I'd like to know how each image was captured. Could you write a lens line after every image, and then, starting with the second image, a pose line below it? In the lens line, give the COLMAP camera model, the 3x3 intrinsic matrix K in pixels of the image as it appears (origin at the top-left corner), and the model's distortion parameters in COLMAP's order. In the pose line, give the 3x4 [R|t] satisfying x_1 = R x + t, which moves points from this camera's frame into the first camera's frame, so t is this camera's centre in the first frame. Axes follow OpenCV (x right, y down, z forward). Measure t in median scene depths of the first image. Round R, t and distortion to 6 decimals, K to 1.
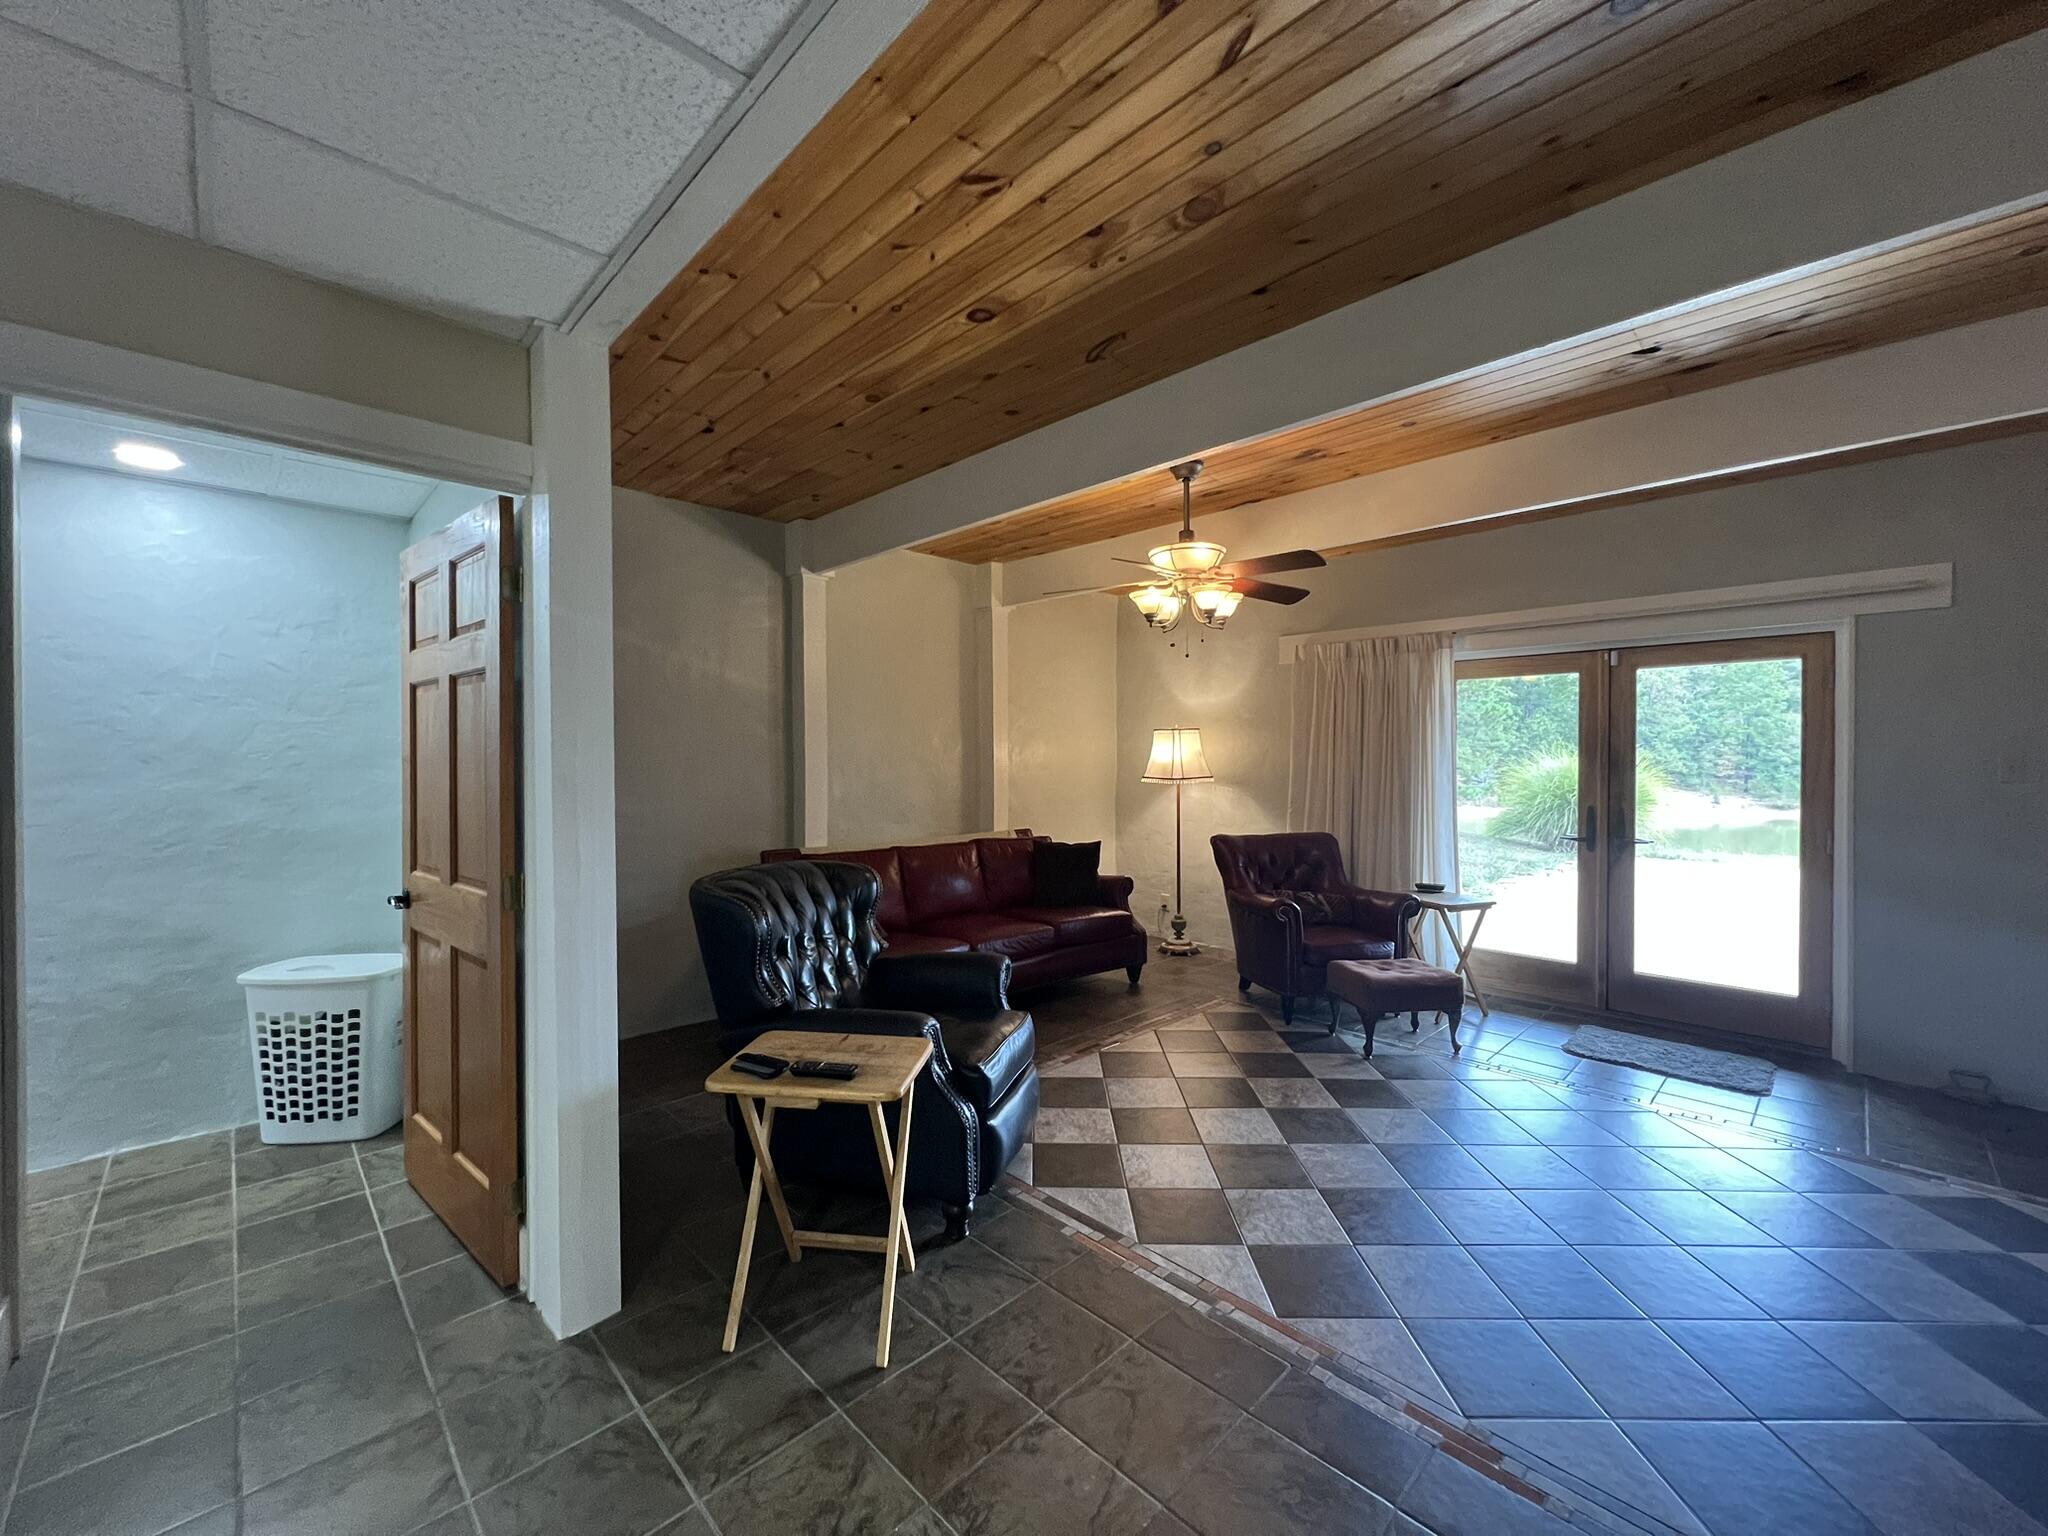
lens RADIAL K [[815.7, 0, 1024.2], [0, 815.7, 765.8], [0, 0, 1]] dist [-0.001076, -0.000483]
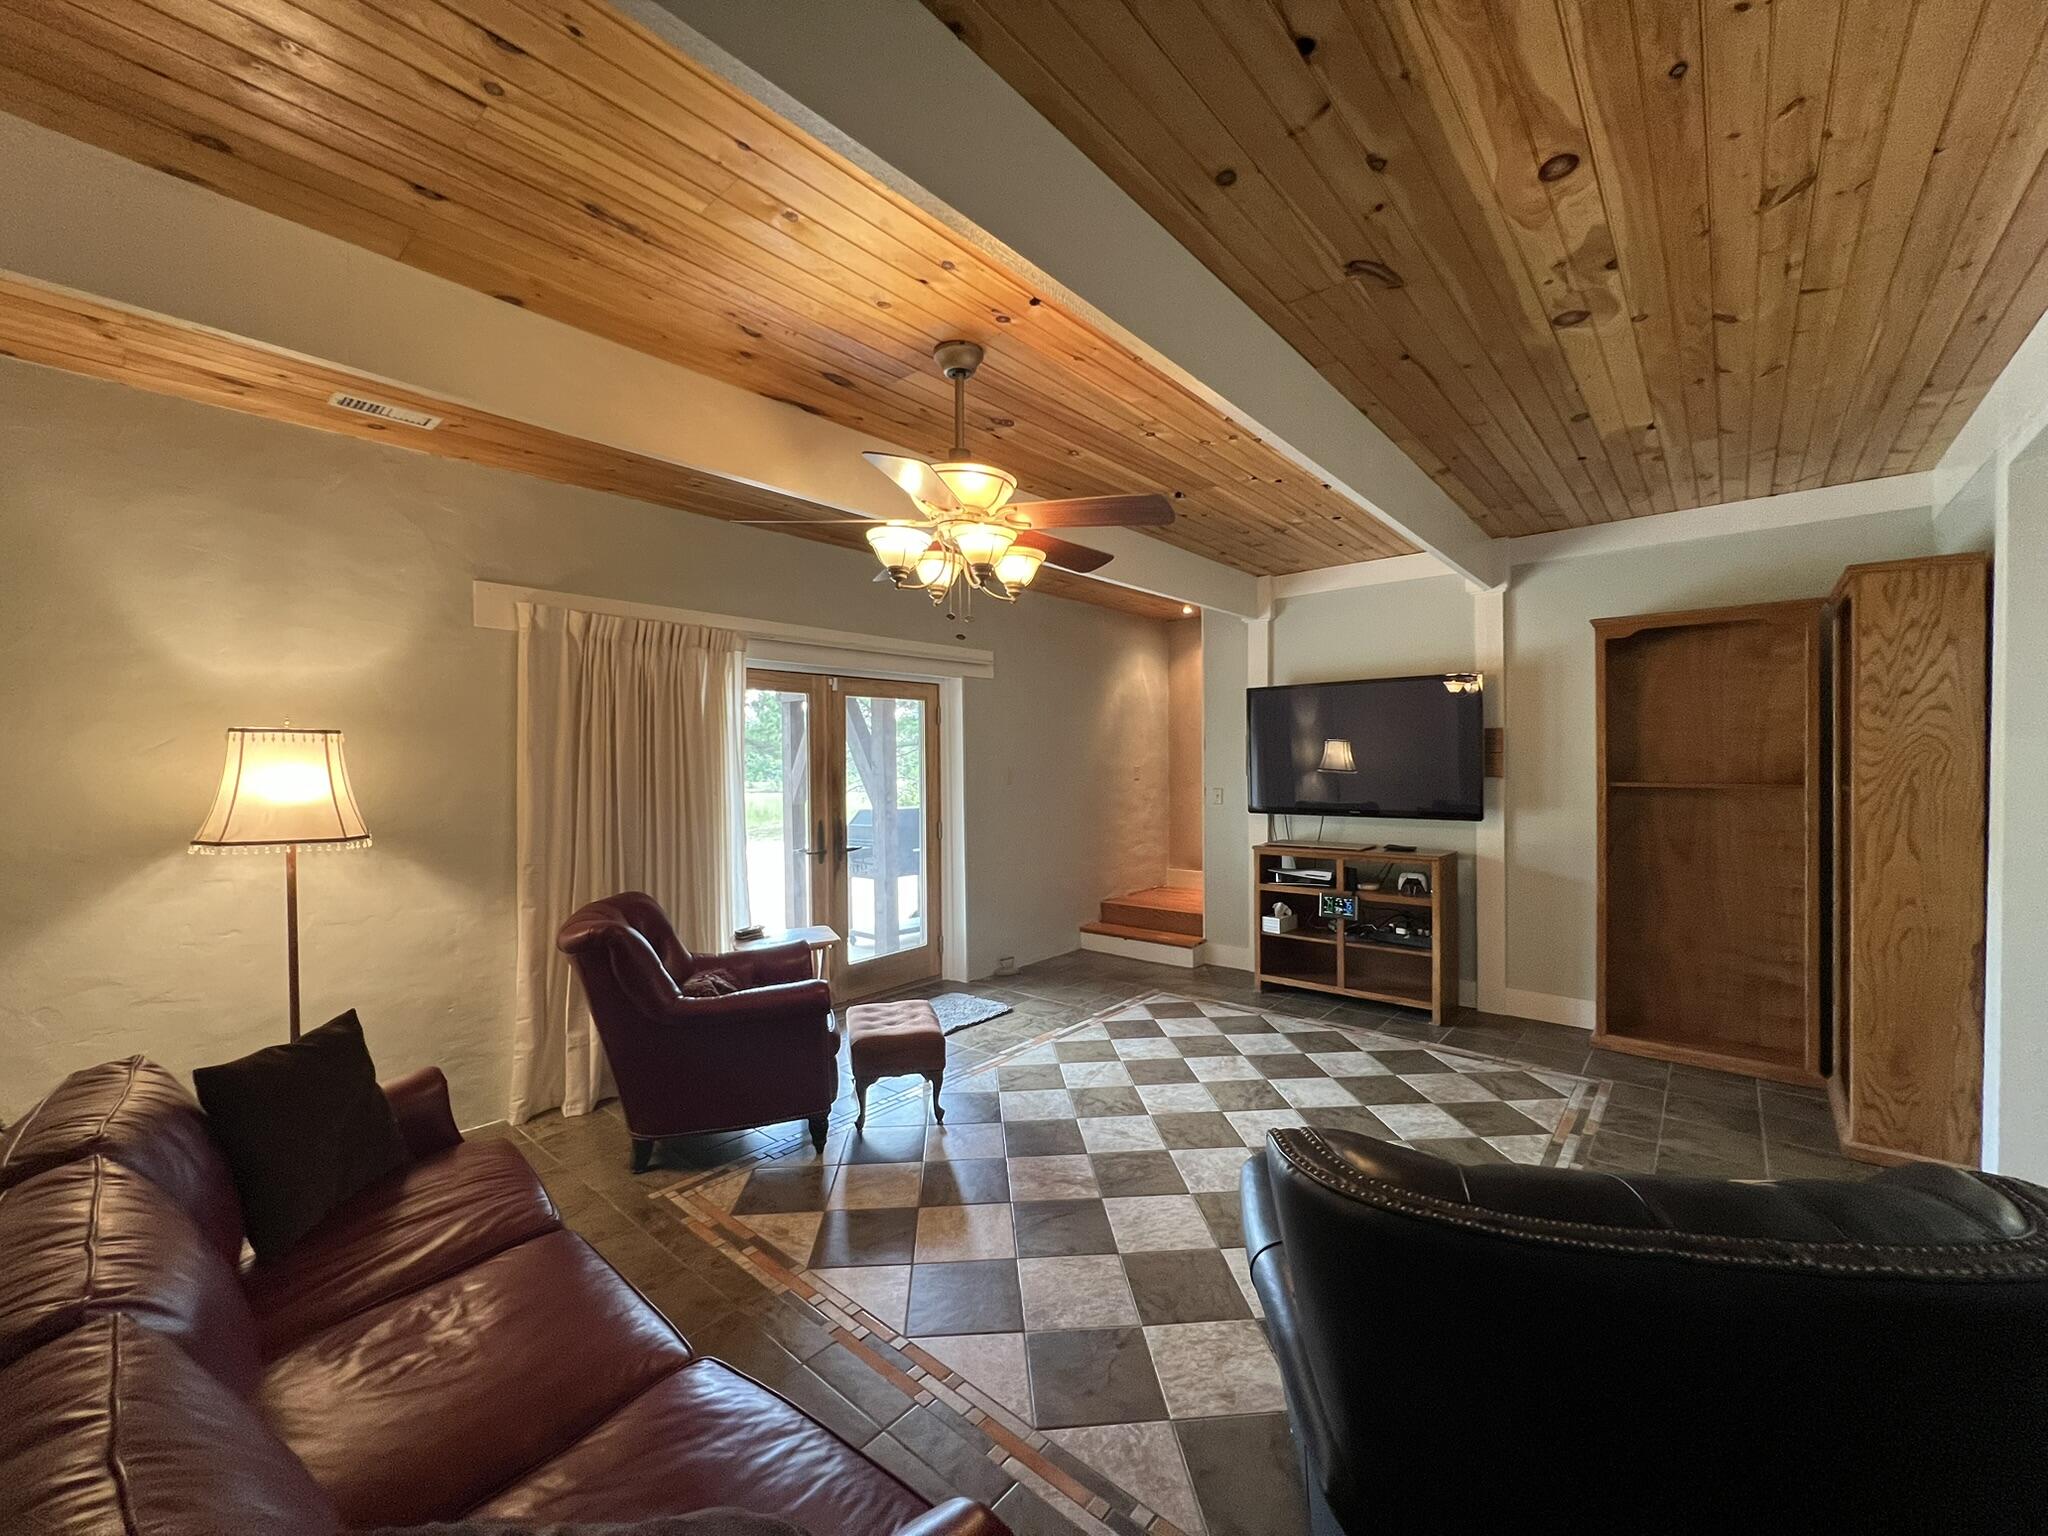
lens RADIAL K [[815.7, 0, 1024.2], [0, 815.7, 765.8], [0, 0, 1]] dist [-0.001076, -0.000483]
pose [[-0.085163, -0.009941, 0.996317, -0.390766], [0.018716, 0.999758, 0.011576, -0.029480], [-0.996191, 0.019633, -0.084956, 0.831980]]
